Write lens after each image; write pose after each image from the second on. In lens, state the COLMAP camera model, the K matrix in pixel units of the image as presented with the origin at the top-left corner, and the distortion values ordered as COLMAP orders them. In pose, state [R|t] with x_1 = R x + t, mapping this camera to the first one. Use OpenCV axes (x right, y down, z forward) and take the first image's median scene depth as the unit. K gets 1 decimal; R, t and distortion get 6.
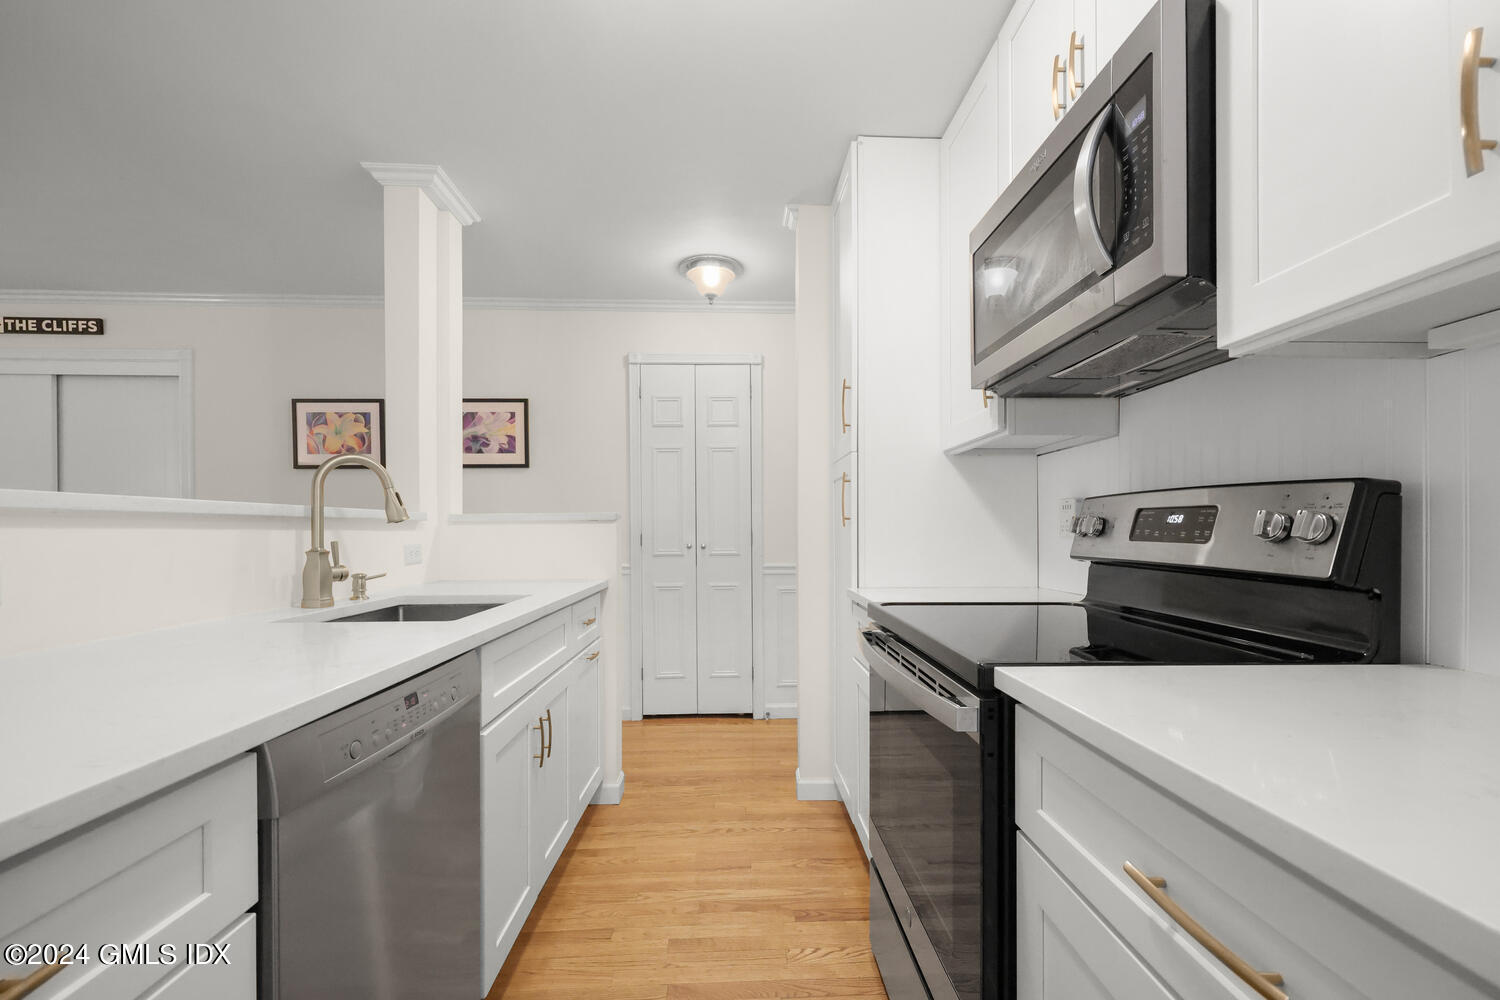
lens RADIAL K [[639.3, 0, 763.3], [0, 639.3, 531.6], [0, 0, 1]] dist [0.001889, 0.000535]
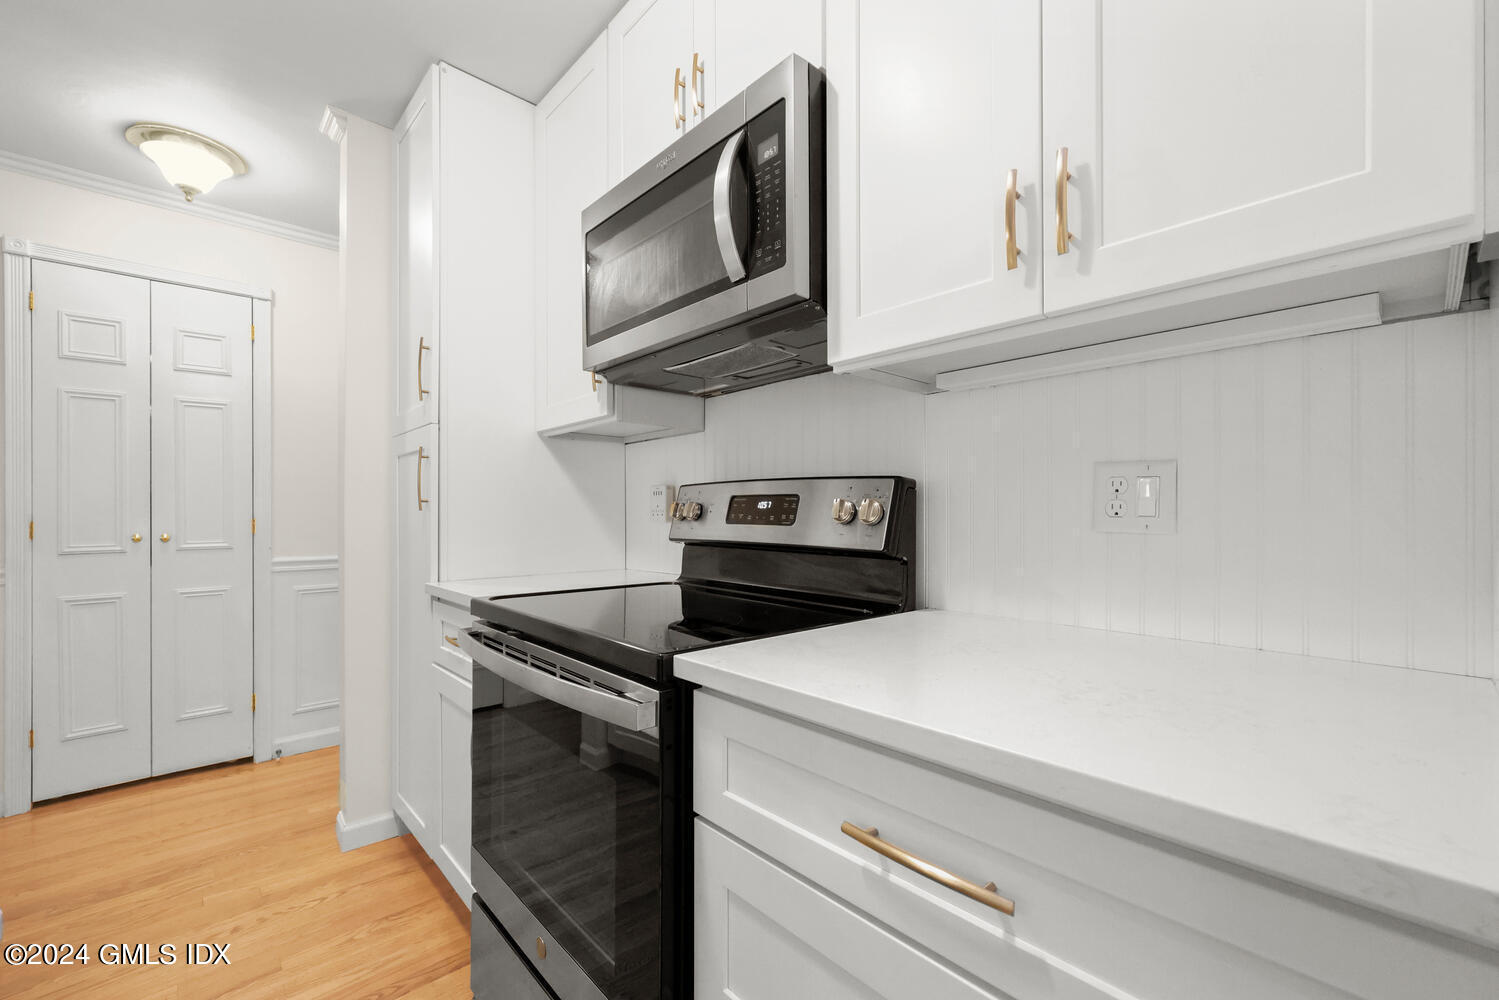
lens RADIAL K [[615.2, 0, 757.3], [0, 615.2, 510.1], [0, 0, 1]] dist [0.000547, 0.000273]
pose [[0.760408, 0.004742, 0.649428, -0.062000], [0.002158, 0.999949, -0.009828, 0.000423], [-0.649442, 0.008875, 0.760360, 0.086562]]
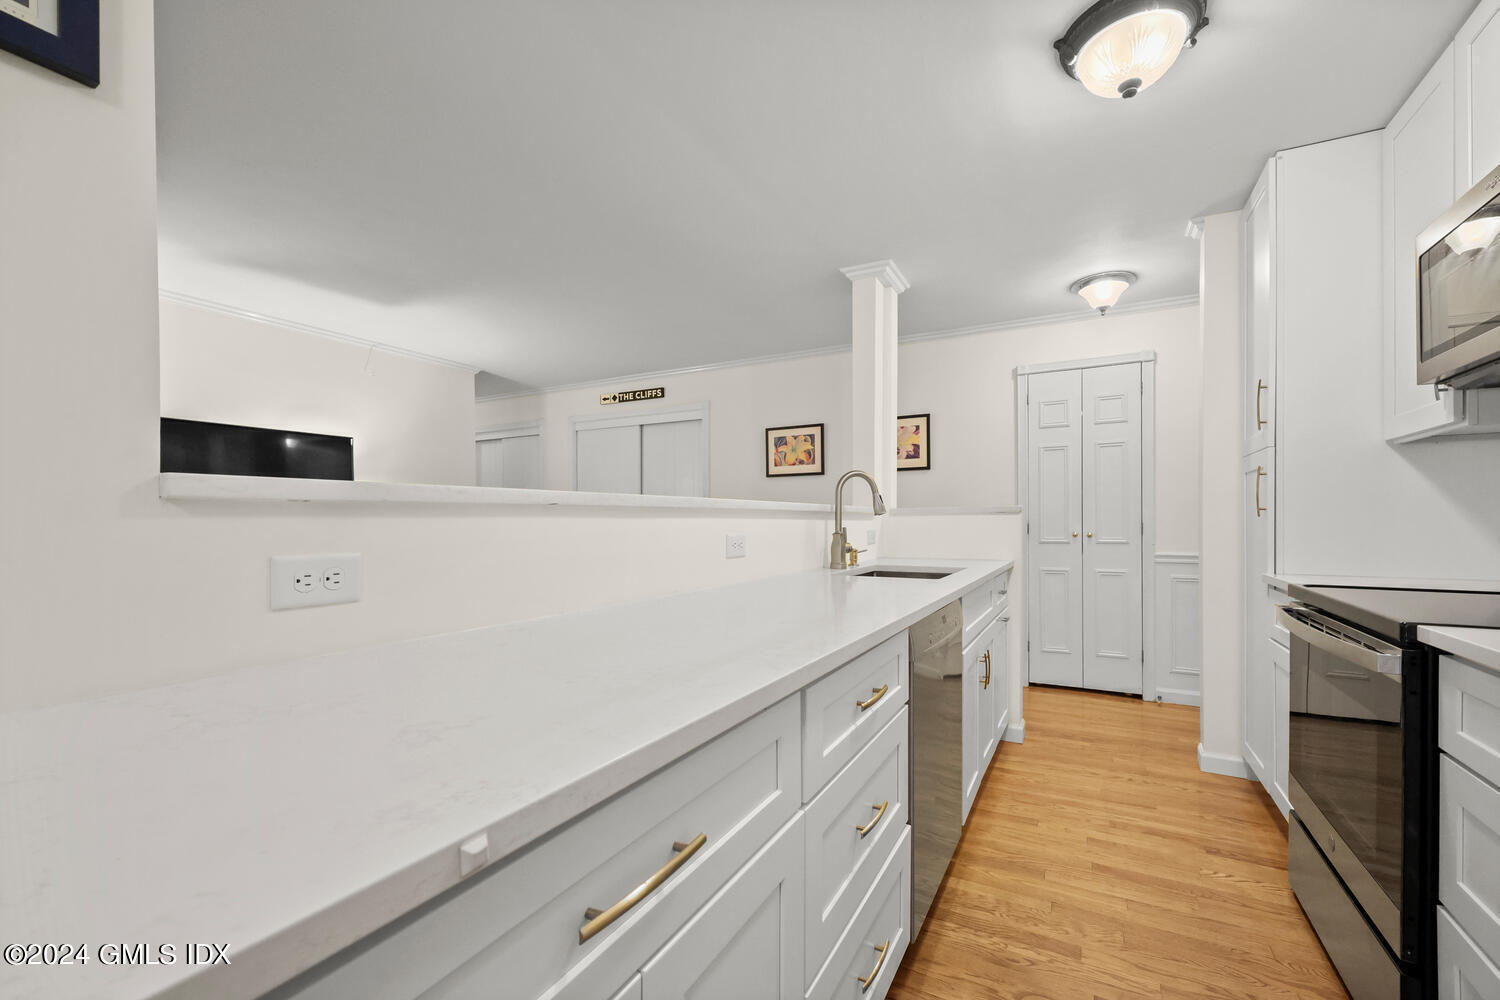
lens RADIAL K [[619.6, 0, 760.5], [0, 619.6, 524.6], [0, 0, 1]] dist [-0.000502, 0.000311]
pose [[0.859397, 0.003335, -0.511298, -0.059553], [-0.000734, 0.999986, 0.005288, 0.000325], [0.511308, -0.004170, 0.859387, -0.318456]]
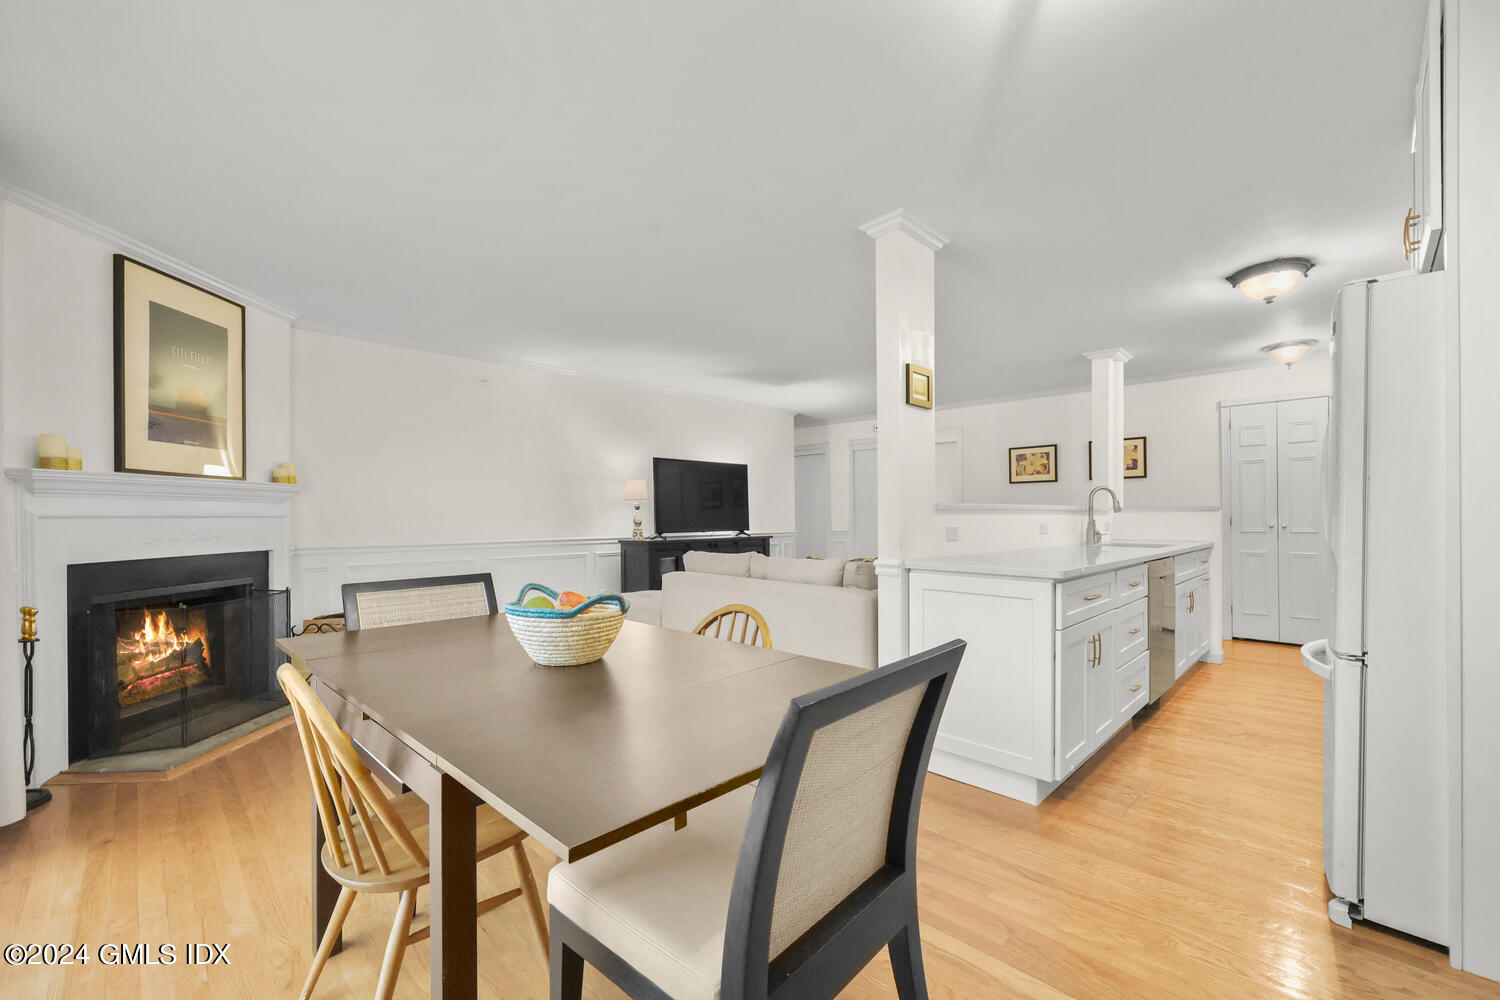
lens RADIAL K [[615.6, 0, 757.8], [0, 615.6, 510.1], [0, 0, 1]] dist [0.000547, 0.000273]
pose [[0.684620, -0.004557, -0.728886, 0.176602], [-0.003127, 0.999953, -0.009189, 0.003264], [0.728894, 0.008570, 0.684573, -1.364665]]
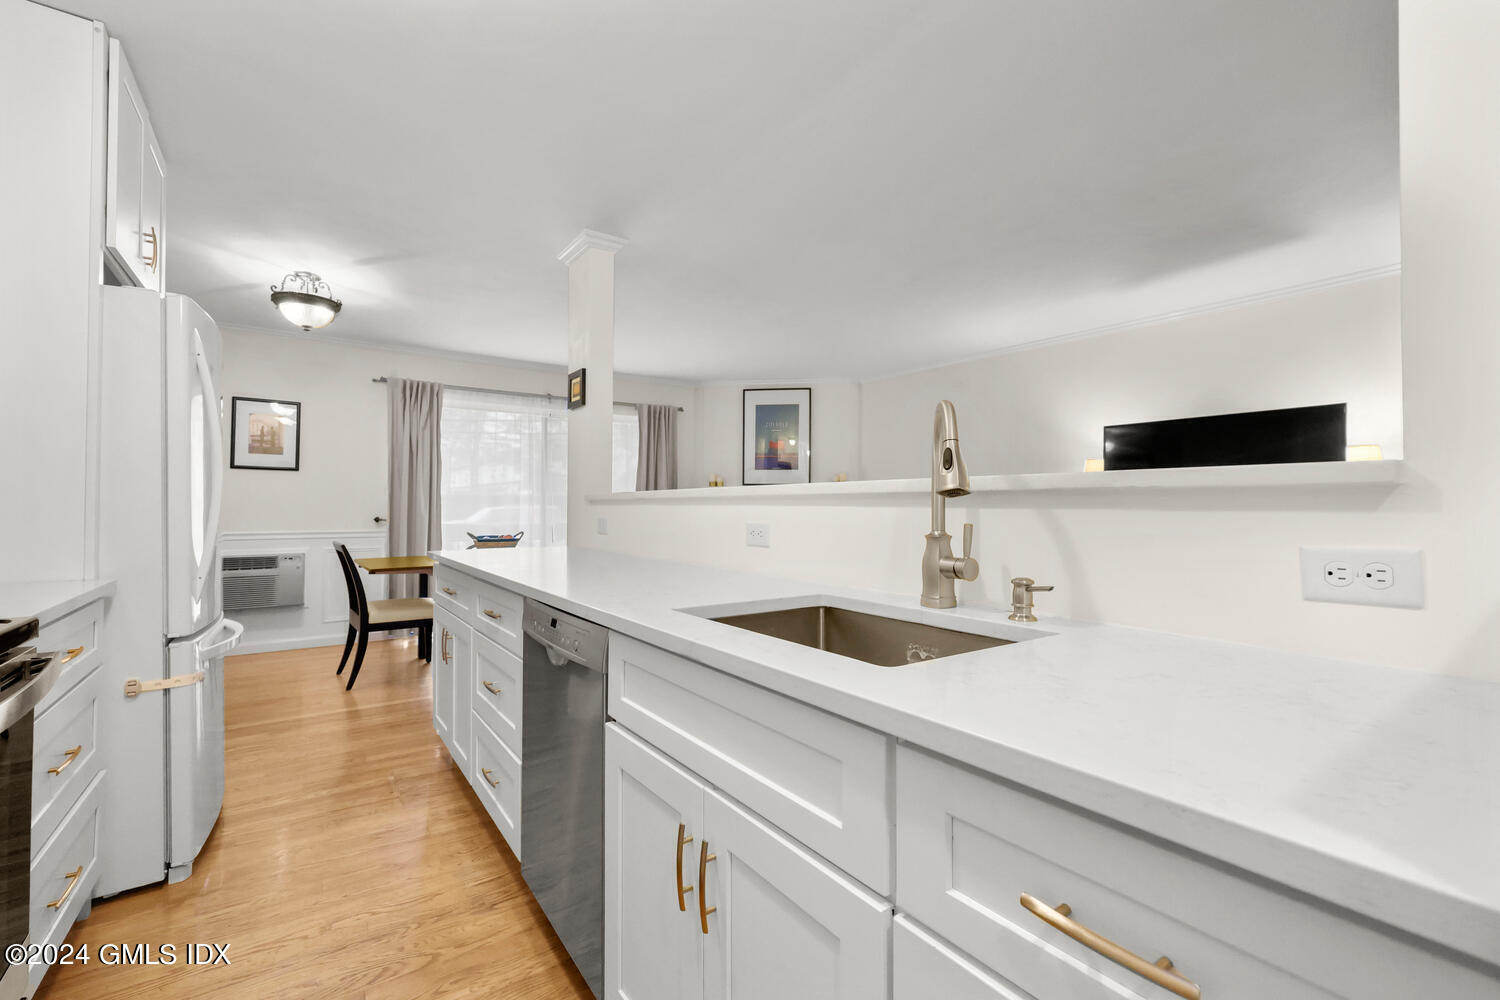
lens RADIAL K [[654.0, 0, 752.9], [0, 654.0, 478.7], [0, 0, 1]] dist [-0.000566, 0.000010]
pose [[-0.836768, -0.020712, -0.547166, -0.034492], [-0.001765, 0.999381, -0.035132, -0.009691], [0.547555, -0.028431, -0.836286, 1.124712]]
